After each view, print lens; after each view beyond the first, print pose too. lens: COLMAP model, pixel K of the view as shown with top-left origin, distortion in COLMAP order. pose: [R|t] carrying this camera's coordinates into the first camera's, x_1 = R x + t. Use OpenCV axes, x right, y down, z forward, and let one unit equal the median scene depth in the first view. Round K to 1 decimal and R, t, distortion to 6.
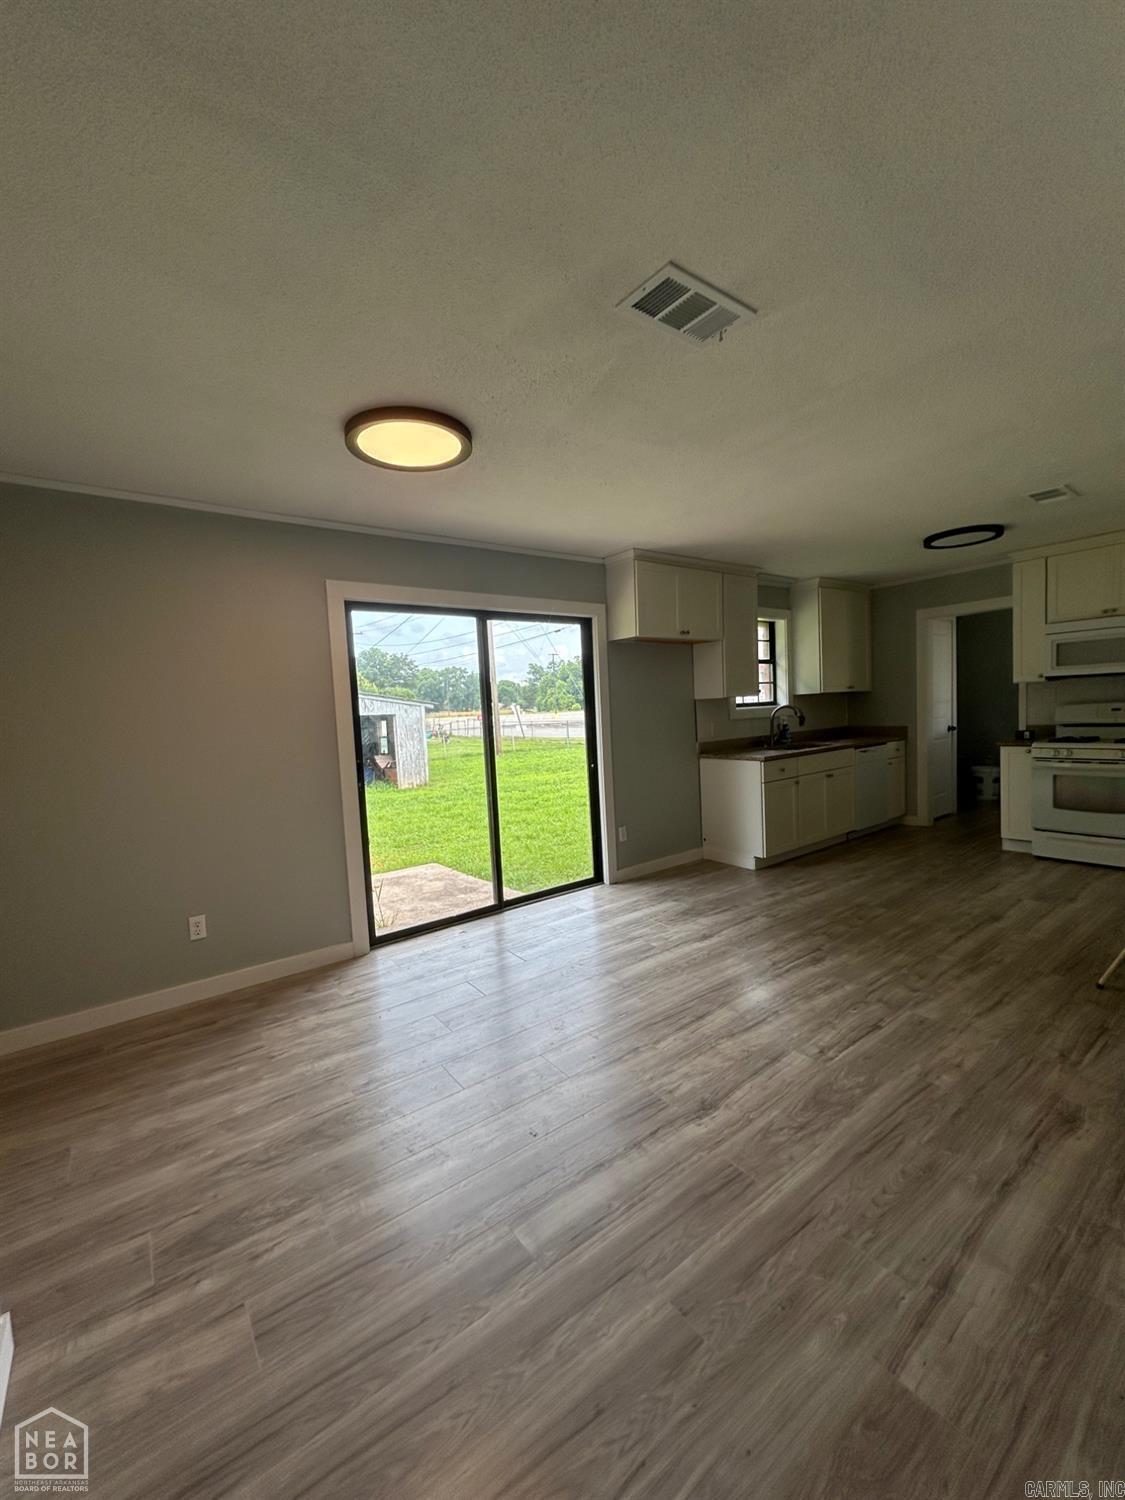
lens RADIAL K [[605.7, 0, 557.5], [0, 605.7, 753.6], [0, 0, 1]] dist [-0.000788, -0.000820]
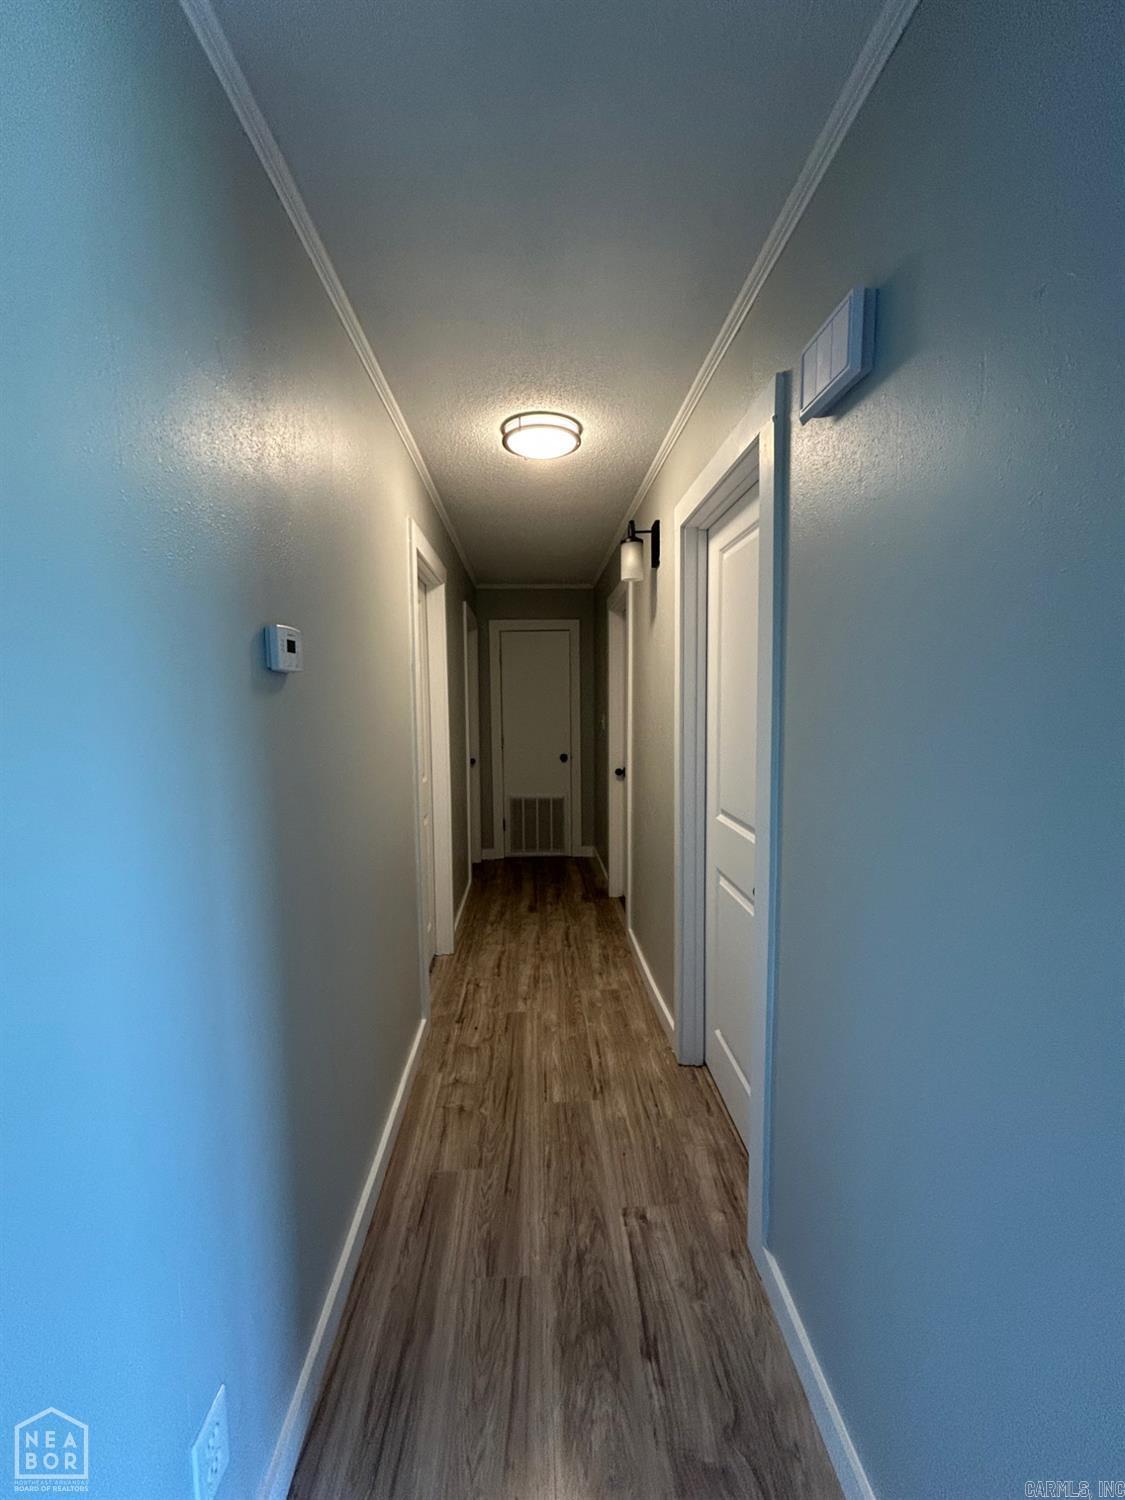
lens RADIAL K [[605.7, 0, 557.7], [0, 605.7, 752.5], [0, 0, 1]] dist [-0.000788, -0.000820]
pose [[-0.576338, 0.102220, -0.810793, 1.002757], [-0.042684, 0.987027, 0.154780, -0.159355], [0.816096, 0.123813, -0.564498, 1.353138]]
